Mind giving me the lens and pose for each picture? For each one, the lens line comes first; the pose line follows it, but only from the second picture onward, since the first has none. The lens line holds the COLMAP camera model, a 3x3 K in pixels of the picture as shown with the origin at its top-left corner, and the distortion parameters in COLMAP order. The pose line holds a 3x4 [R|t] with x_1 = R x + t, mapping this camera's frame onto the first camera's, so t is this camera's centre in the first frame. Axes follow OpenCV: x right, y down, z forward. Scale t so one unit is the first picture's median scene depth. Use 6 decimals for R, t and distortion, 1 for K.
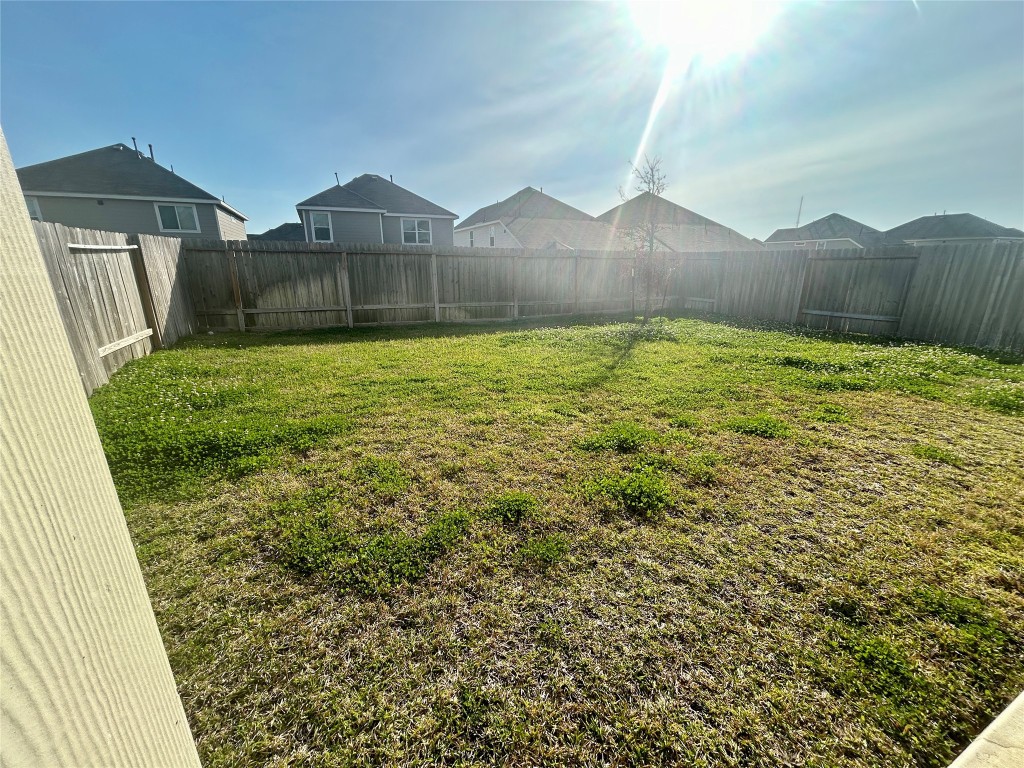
lens RADIAL K [[410.7, 0, 509.7], [0, 410.7, 382.5], [0, 0, 1]] dist [-0.000253, 0.000513]
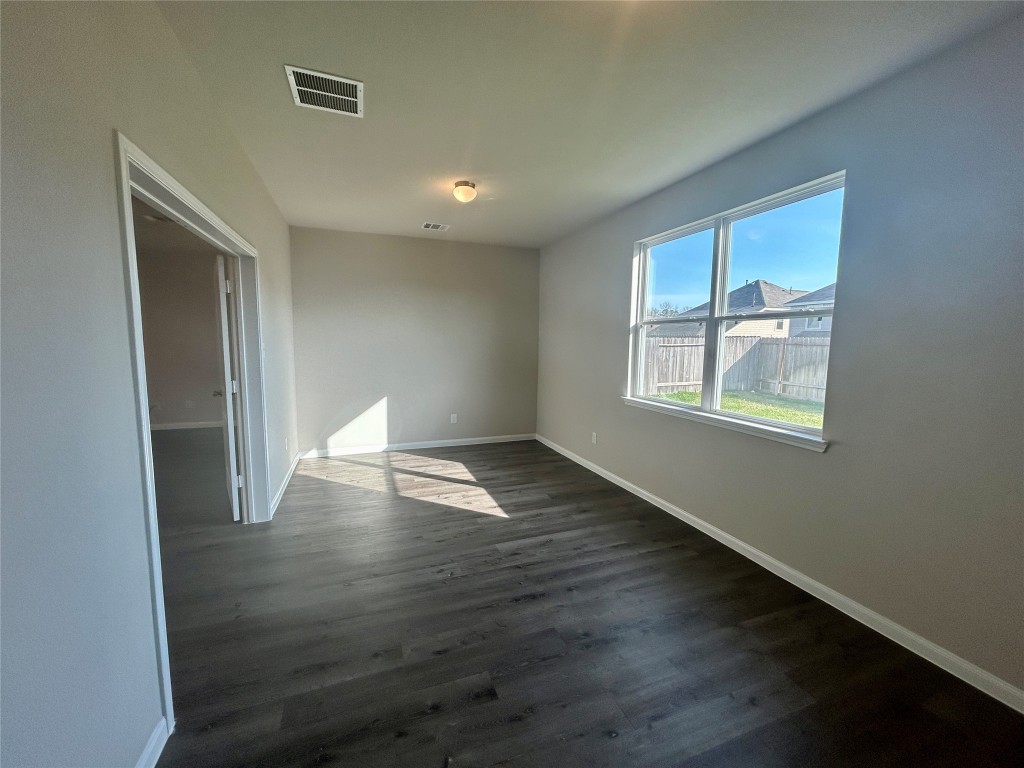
lens RADIAL K [[410.7, 0, 512.3], [0, 410.7, 383.8], [0, 0, 1]] dist [-0.000253, 0.000513]
pose [[-0.061132, 0.108992, -0.992161, 2.293641], [-0.287960, 0.949829, 0.122084, -0.176649], [0.955689, 0.293166, -0.026680, 0.266097]]
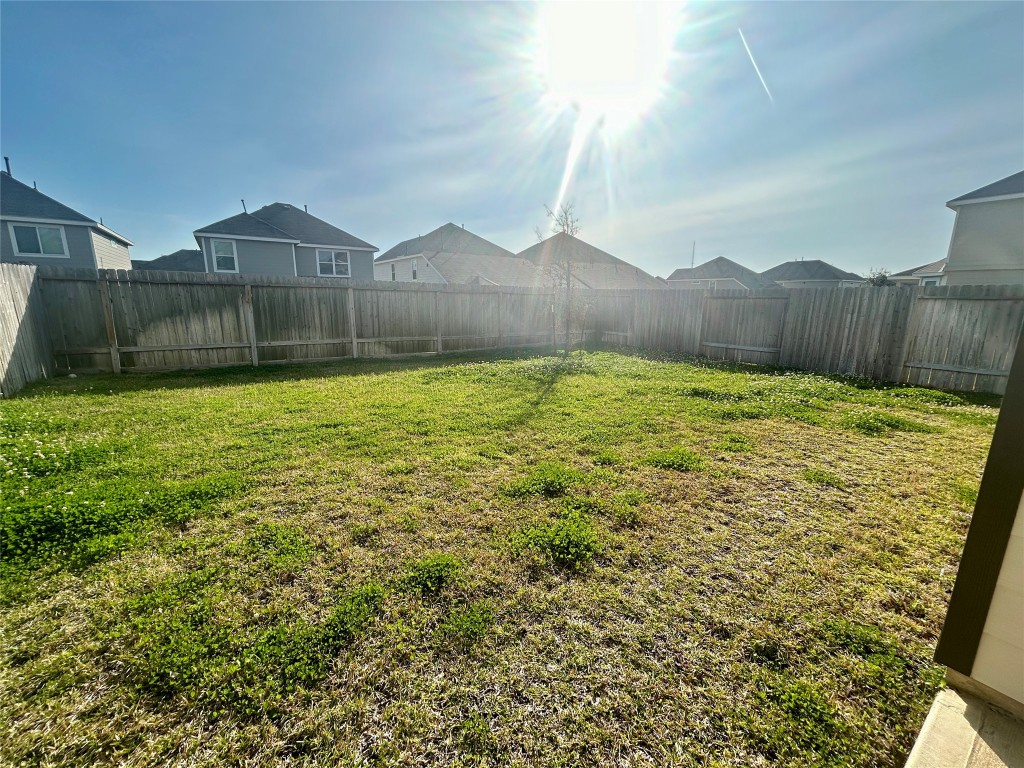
lens RADIAL K [[410.7, 0, 508.9], [0, 410.7, 381.3], [0, 0, 1]] dist [-0.000253, 0.000513]
pose [[0.984509, -0.022897, 0.173830, 0.018284], [0.036088, 0.996671, -0.073104, -0.035338], [-0.171578, 0.078245, 0.982058, 0.039987]]
